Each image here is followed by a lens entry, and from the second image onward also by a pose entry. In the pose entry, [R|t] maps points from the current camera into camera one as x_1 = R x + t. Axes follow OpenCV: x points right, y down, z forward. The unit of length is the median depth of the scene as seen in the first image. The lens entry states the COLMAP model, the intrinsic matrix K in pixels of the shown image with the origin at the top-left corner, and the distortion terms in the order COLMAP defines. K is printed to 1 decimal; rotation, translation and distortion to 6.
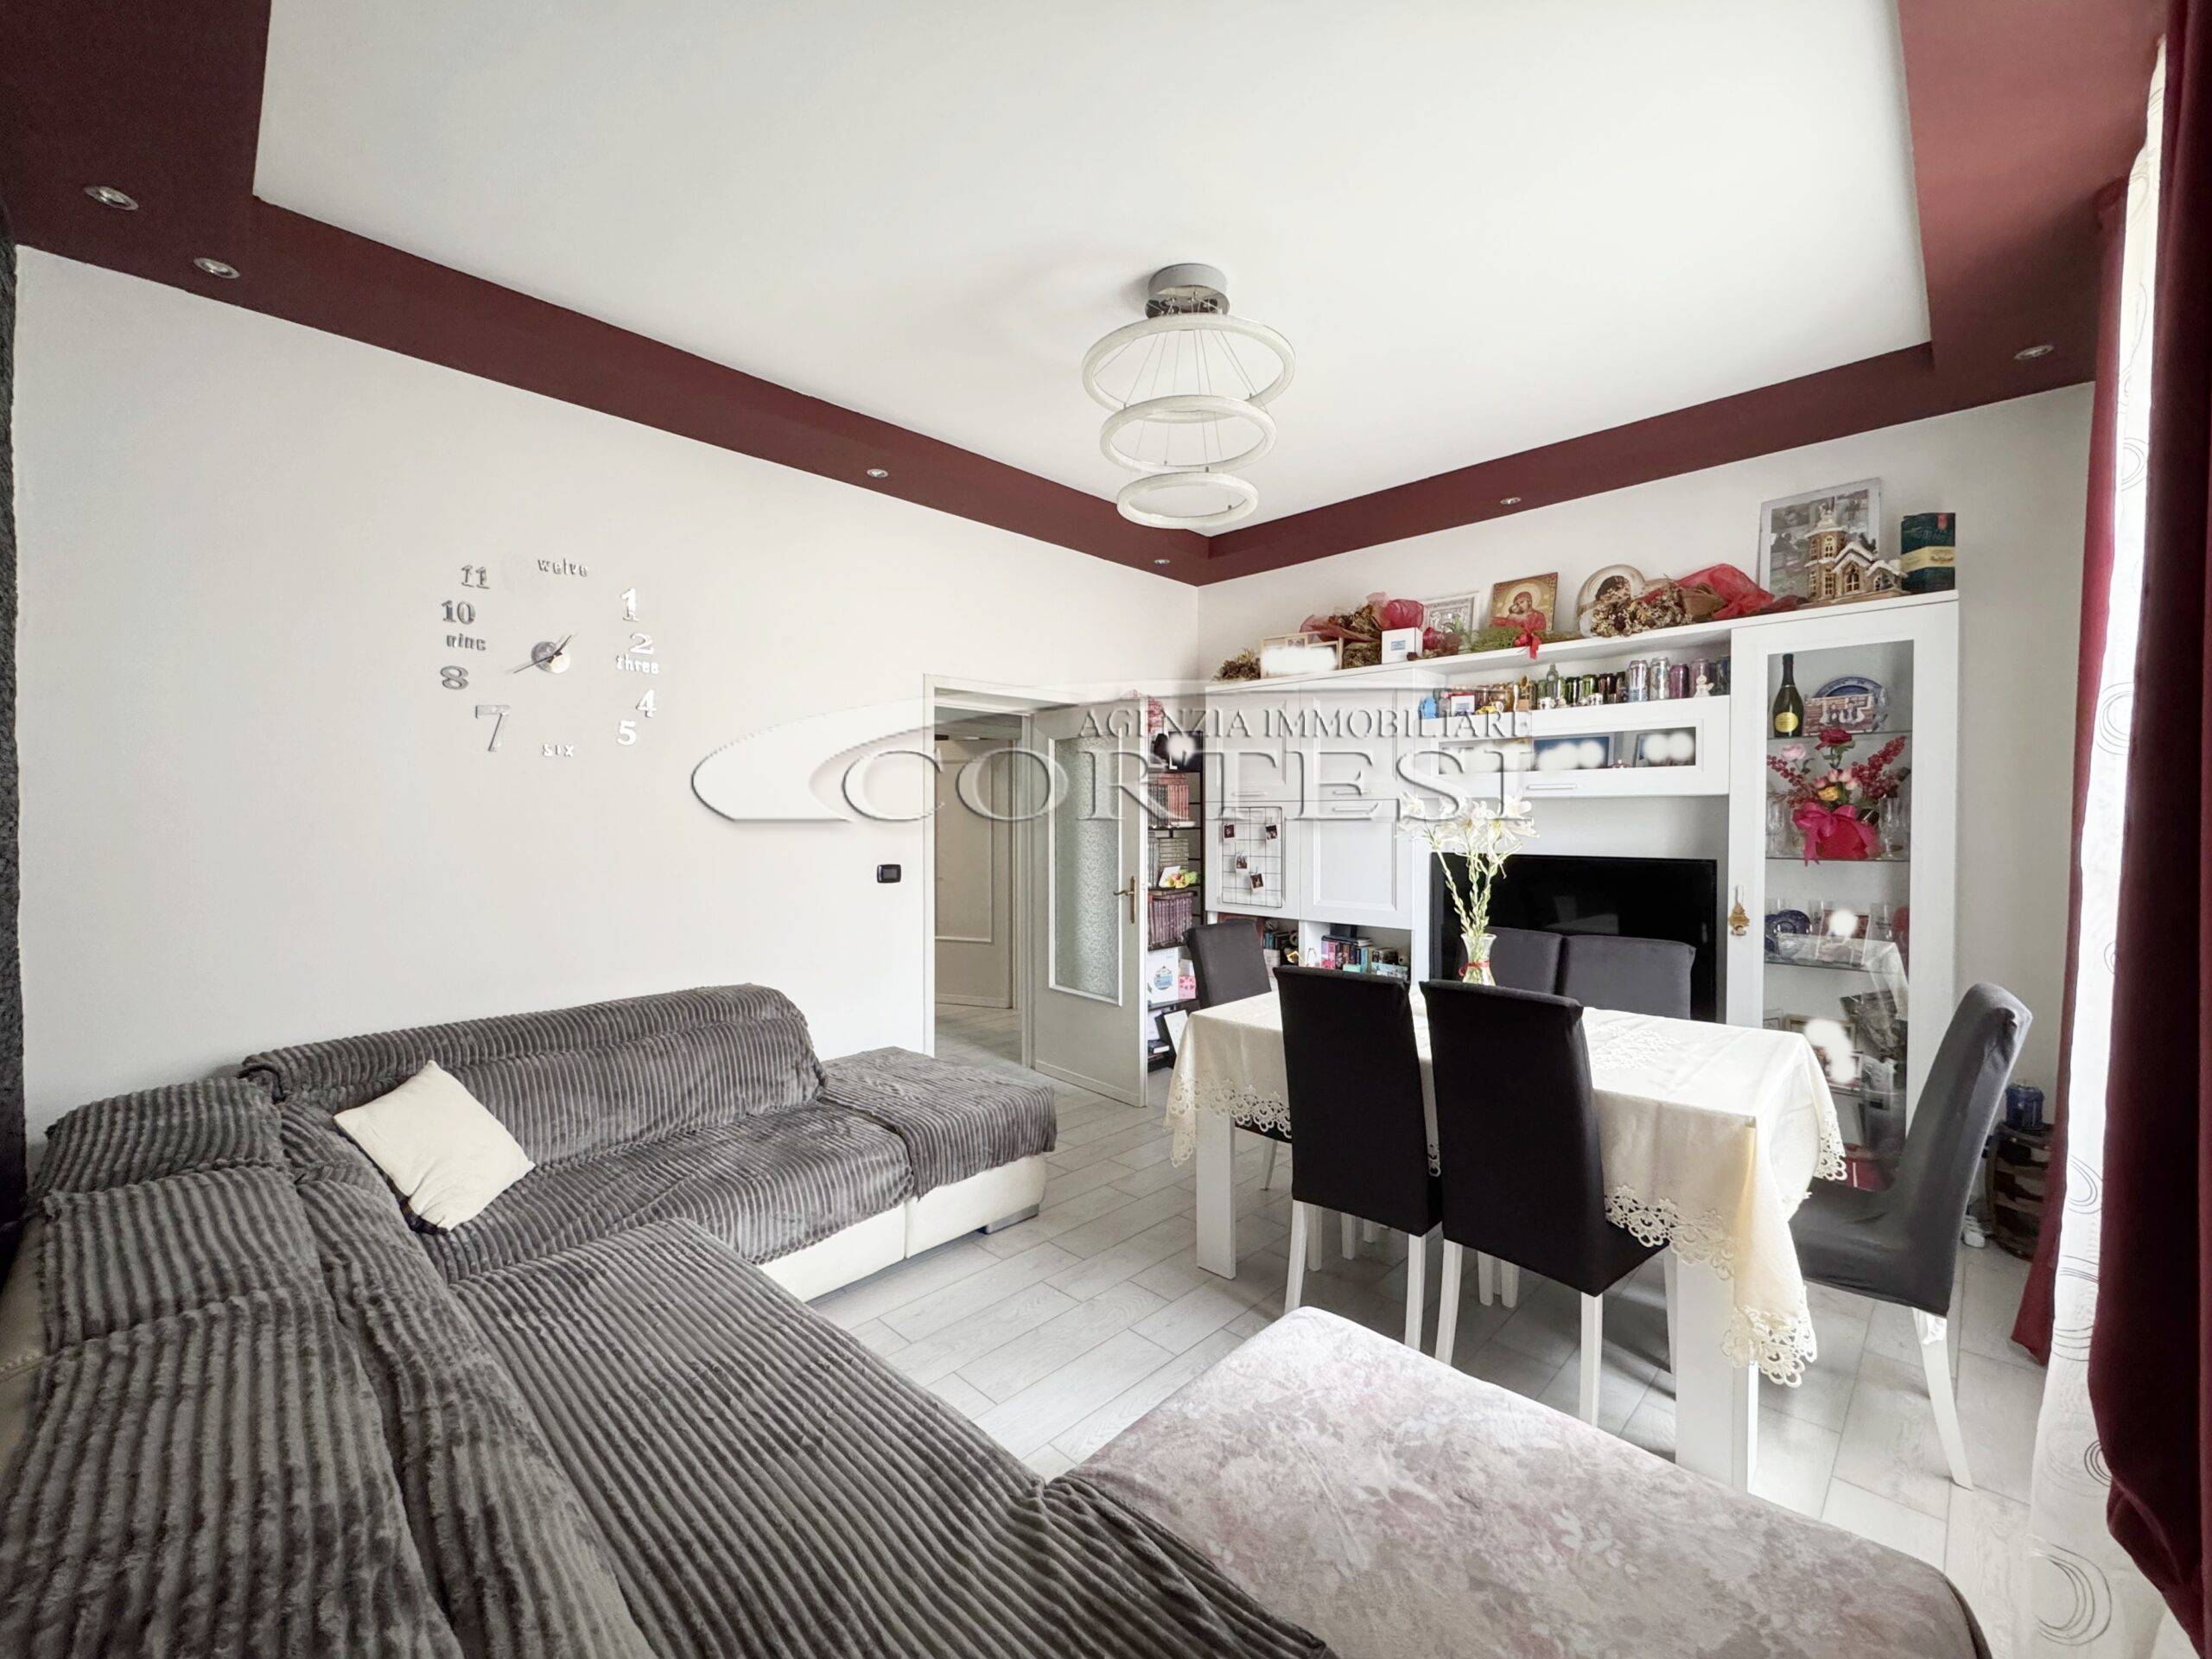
lens RADIAL K [[890.7, 0, 1100.3], [0, 890.7, 829.2], [0, 0, 1]] dist [-0.002430, -0.000289]
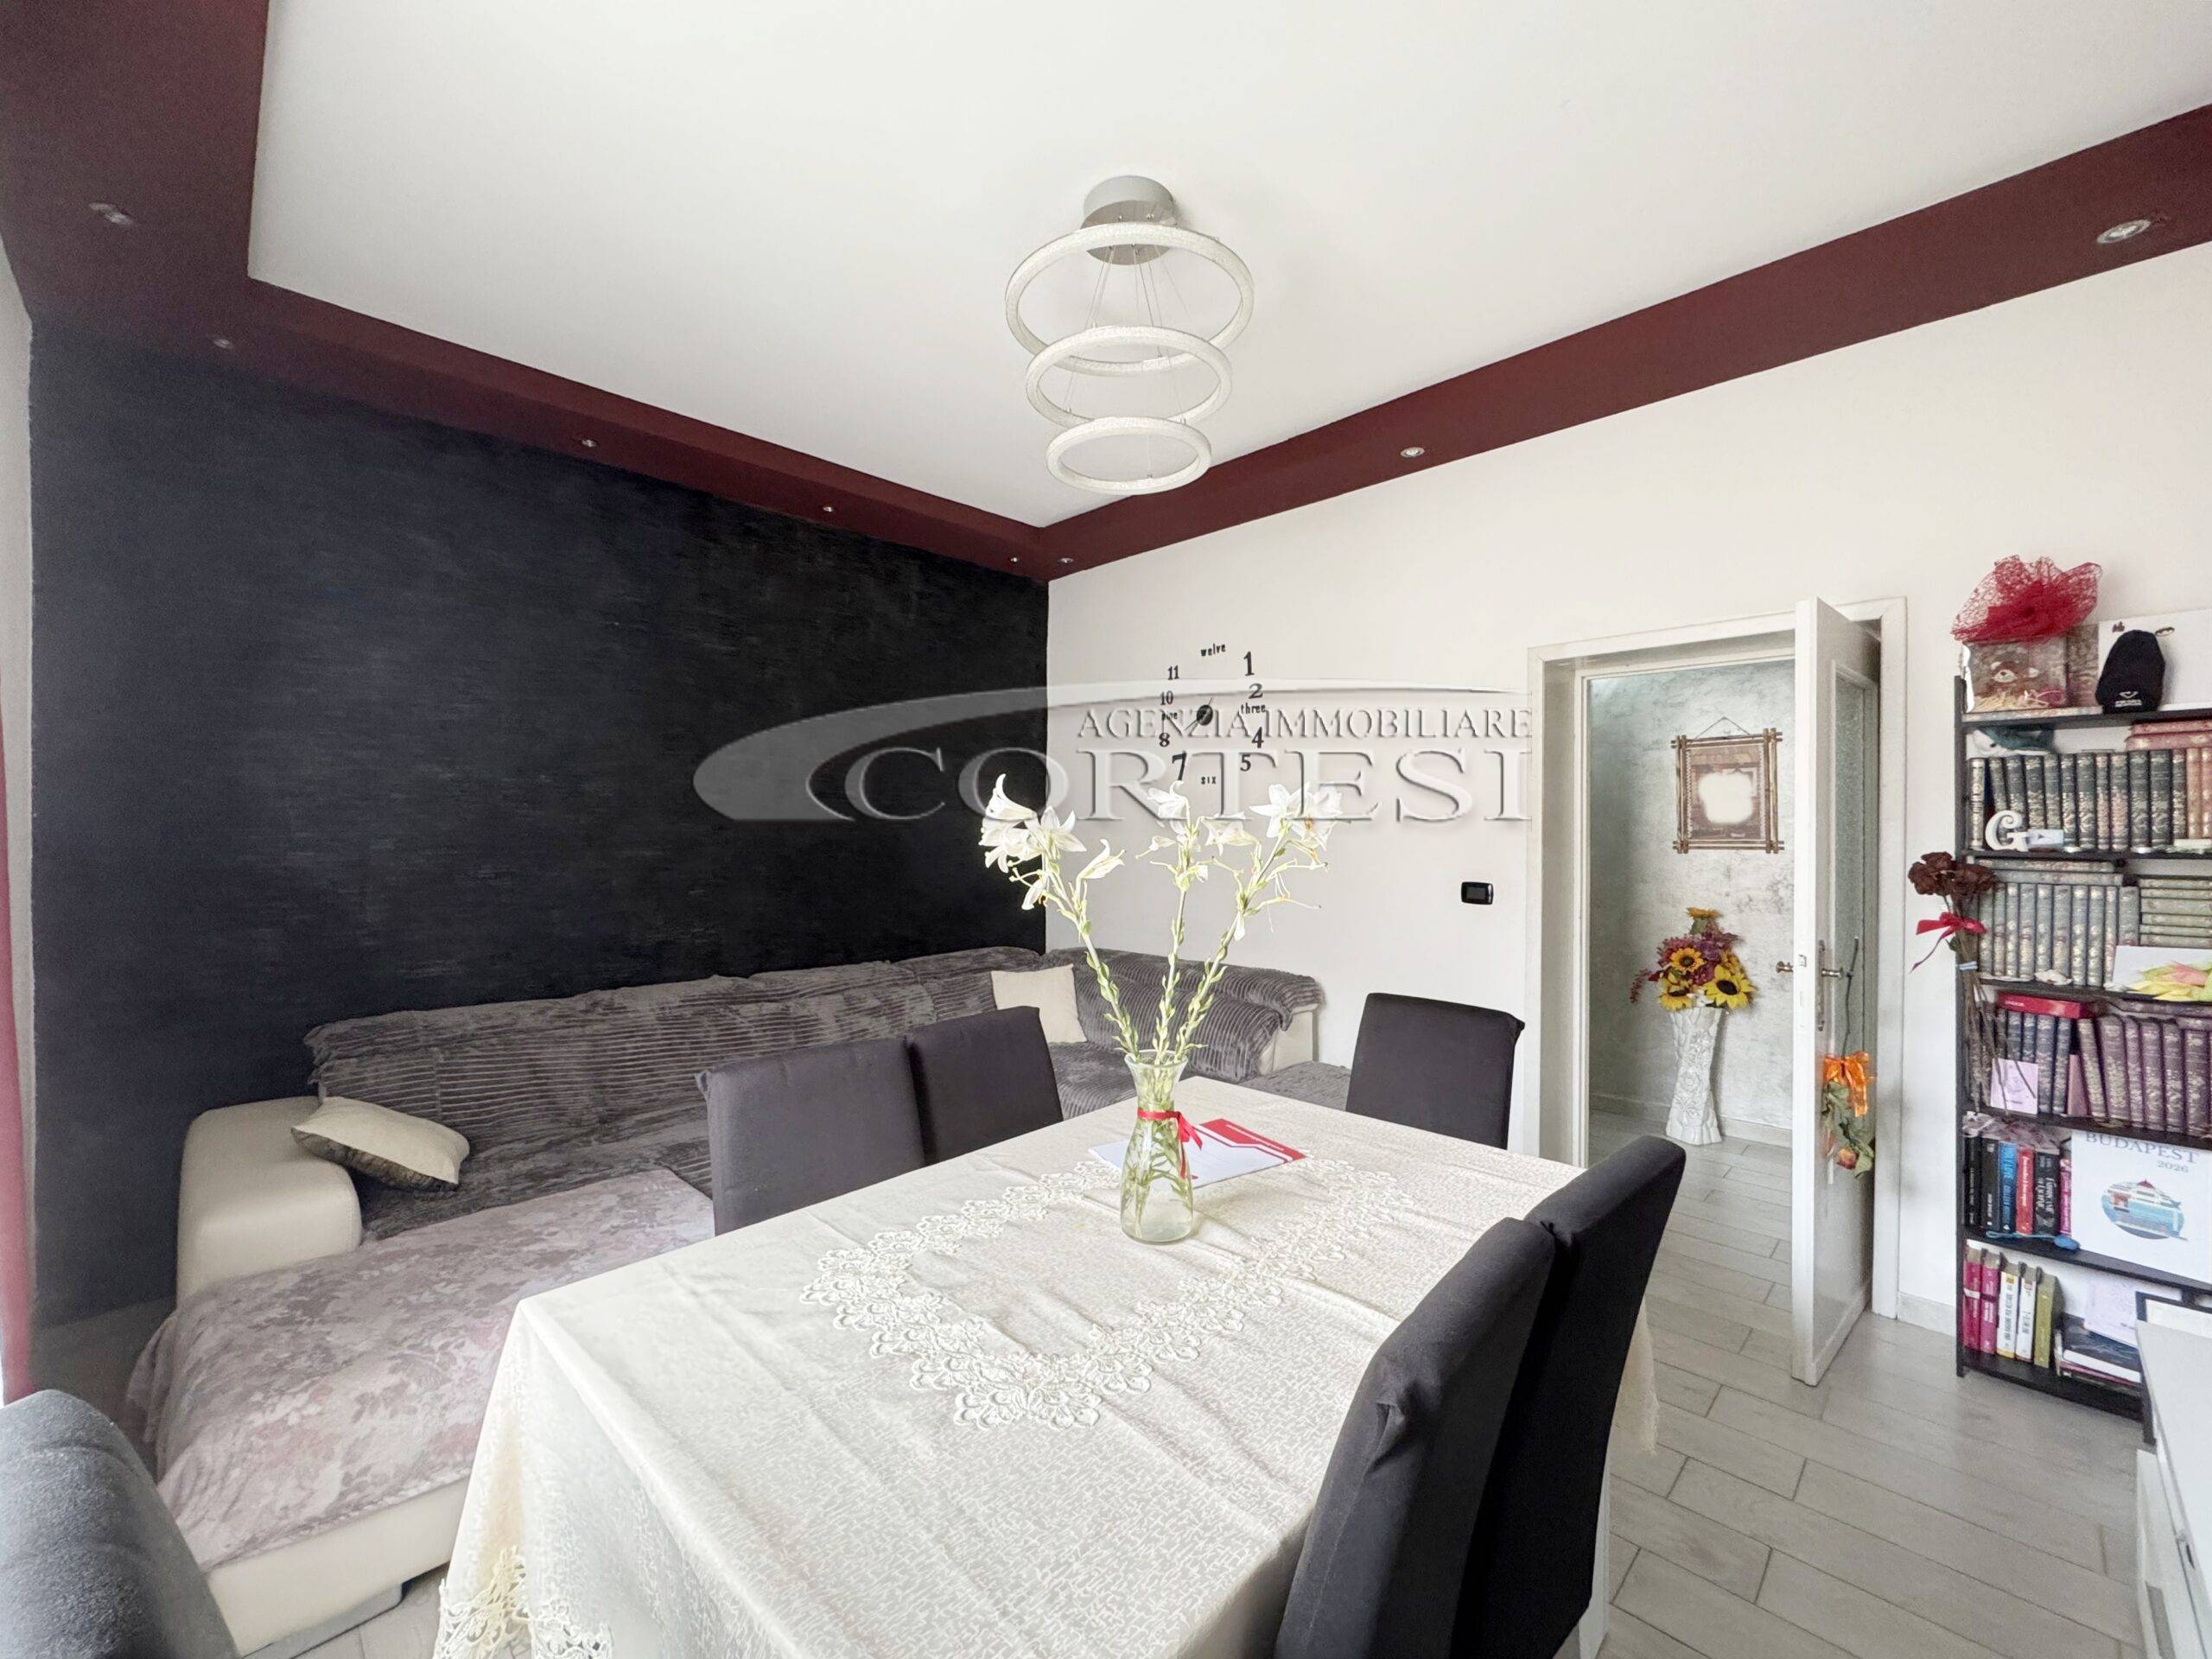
lens RADIAL K [[890.7, 0, 1100.3], [0, 890.7, 829.2], [0, 0, 1]] dist [-0.002430, -0.000289]
pose [[-0.002826, 0.002013, -0.999994, 0.864429], [-0.012124, 0.999924, 0.002047, -0.012513], [0.999923, 0.012130, -0.002801, 0.888673]]
